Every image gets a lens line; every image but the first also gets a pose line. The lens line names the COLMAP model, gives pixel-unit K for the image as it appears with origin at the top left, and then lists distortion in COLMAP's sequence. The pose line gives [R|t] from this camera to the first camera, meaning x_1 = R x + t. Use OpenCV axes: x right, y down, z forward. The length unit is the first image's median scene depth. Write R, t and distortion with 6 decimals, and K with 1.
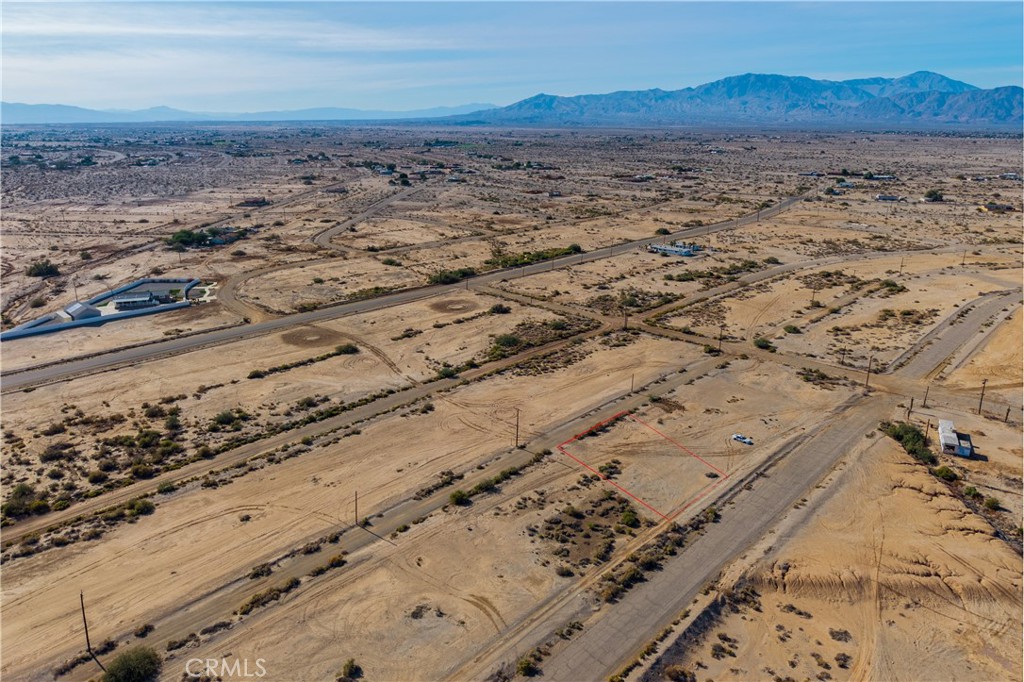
lens RADIAL K [[684.5, 0, 510.1], [0, 684.5, 313.0], [0, 0, 1]] dist [0.036814, -0.038647]
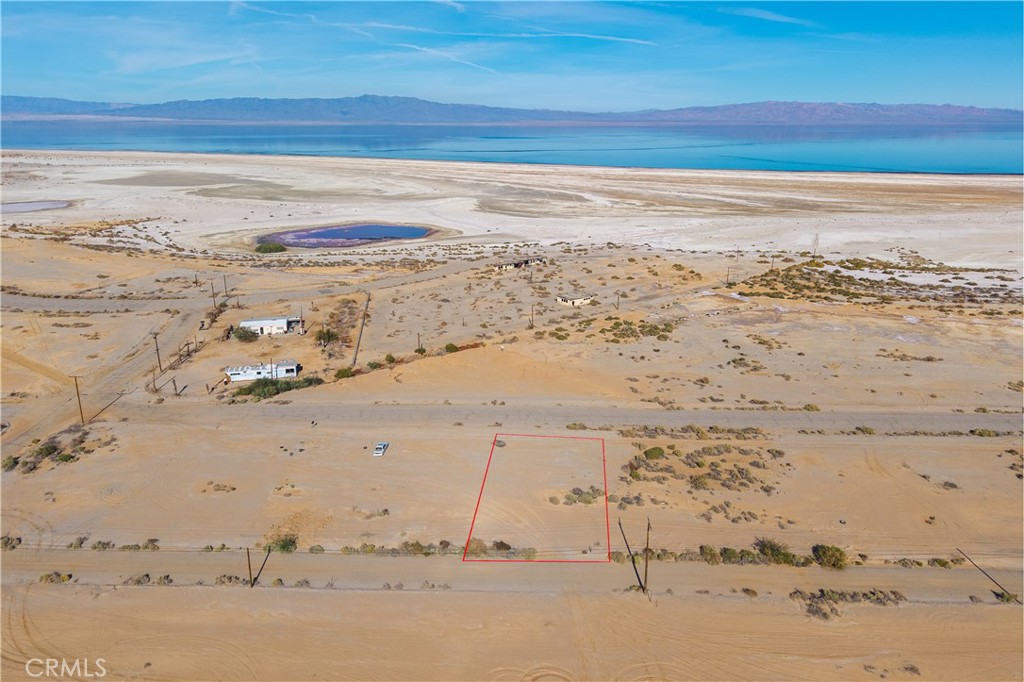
lens RADIAL K [[684.5, 0, 510.1], [0, 684.5, 313.0], [0, 0, 1]] dist [0.036814, -0.038647]
pose [[-0.669453, -0.199646, 0.715524, -0.225856], [0.195048, 0.882173, 0.428634, -0.209431], [-0.716791, 0.426512, -0.551632, 1.143203]]
